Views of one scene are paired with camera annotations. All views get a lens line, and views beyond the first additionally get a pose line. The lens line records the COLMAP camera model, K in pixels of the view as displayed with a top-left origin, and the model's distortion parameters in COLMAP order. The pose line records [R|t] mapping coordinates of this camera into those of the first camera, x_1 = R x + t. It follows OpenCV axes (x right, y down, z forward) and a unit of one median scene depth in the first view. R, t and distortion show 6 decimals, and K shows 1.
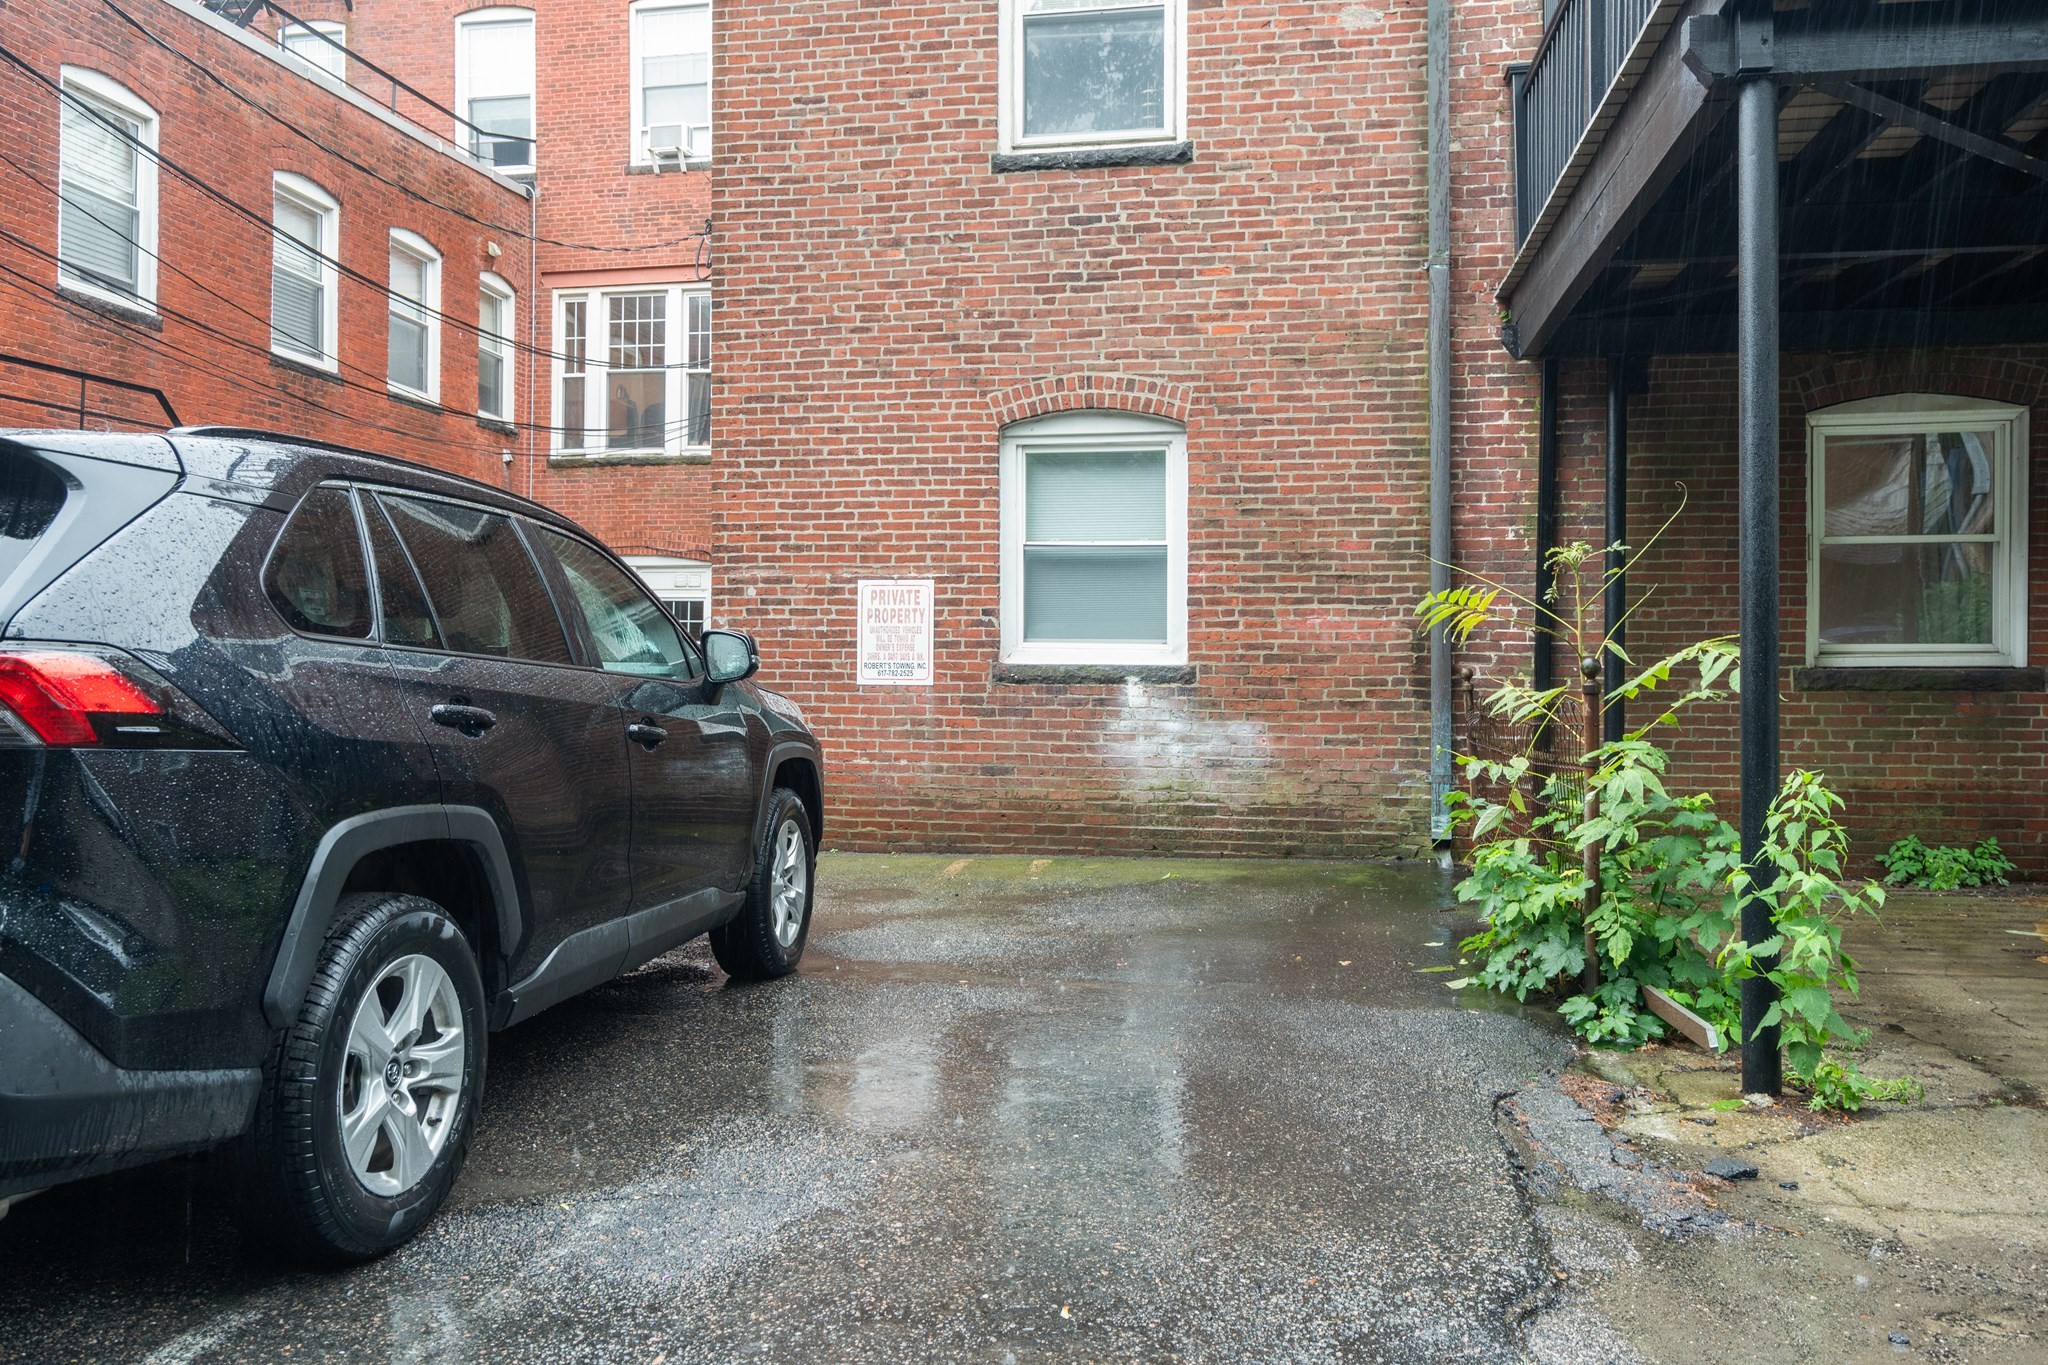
lens RADIAL K [[1559.1, 0, 1025.3], [0, 1559.1, 662.8], [0, 0, 1]] dist [-0.001577, 0.004352]
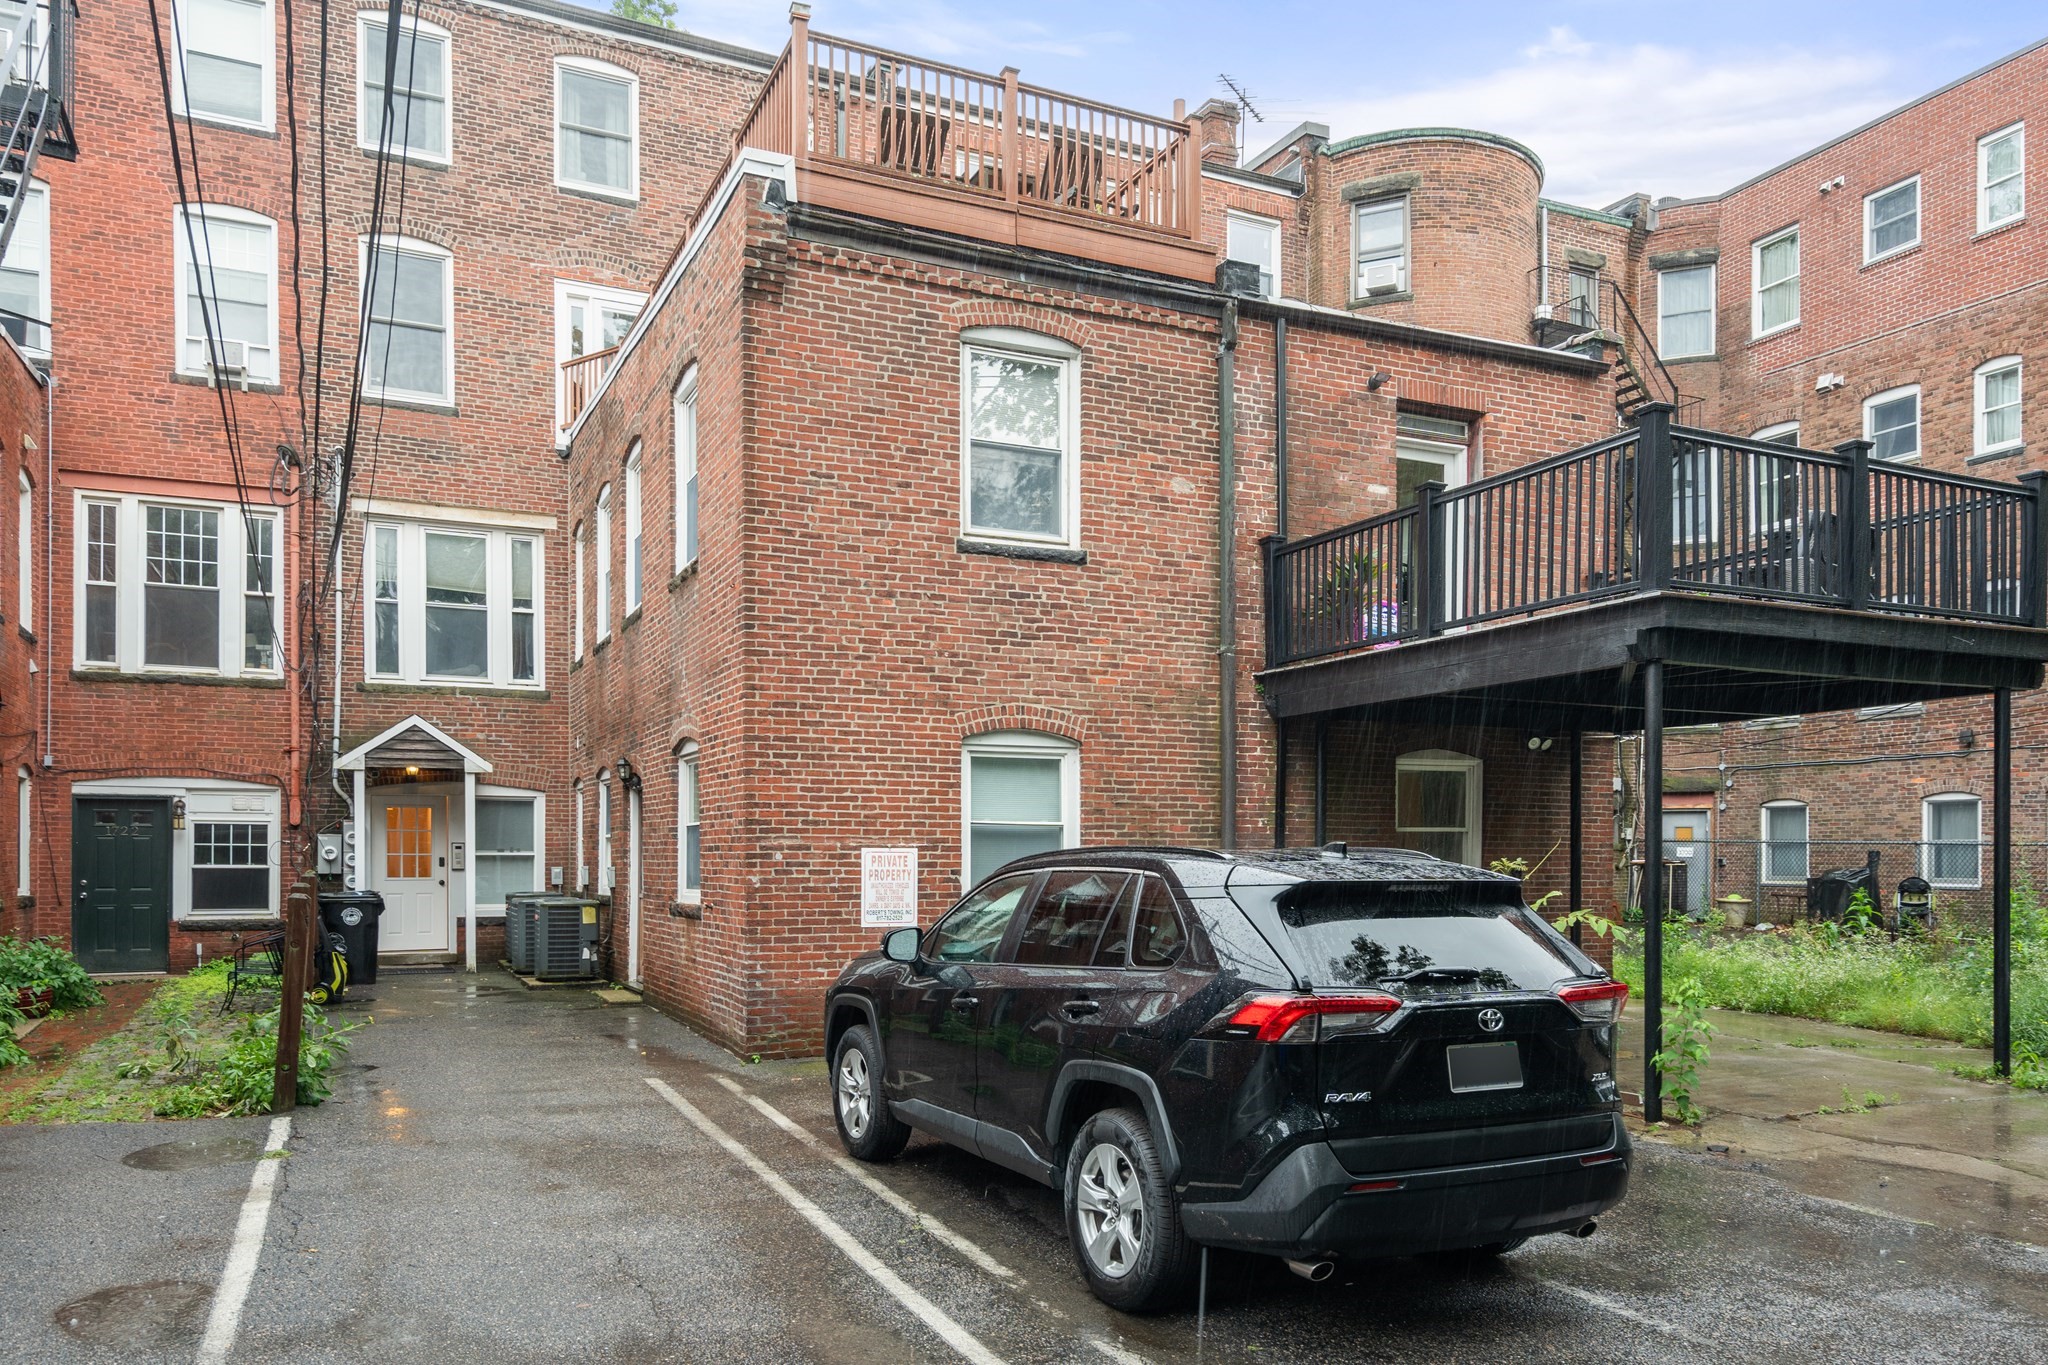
lens RADIAL K [[1482.0, 0, 1022.1], [0, 1482.0, 873.4], [0, 0, 1]] dist [-0.026088, 0.005212]
pose [[0.811502, -0.011615, 0.584234, -0.733244], [-0.000789, 0.999780, 0.020973, -0.058225], [-0.584349, -0.017481, 0.811314, -0.095270]]
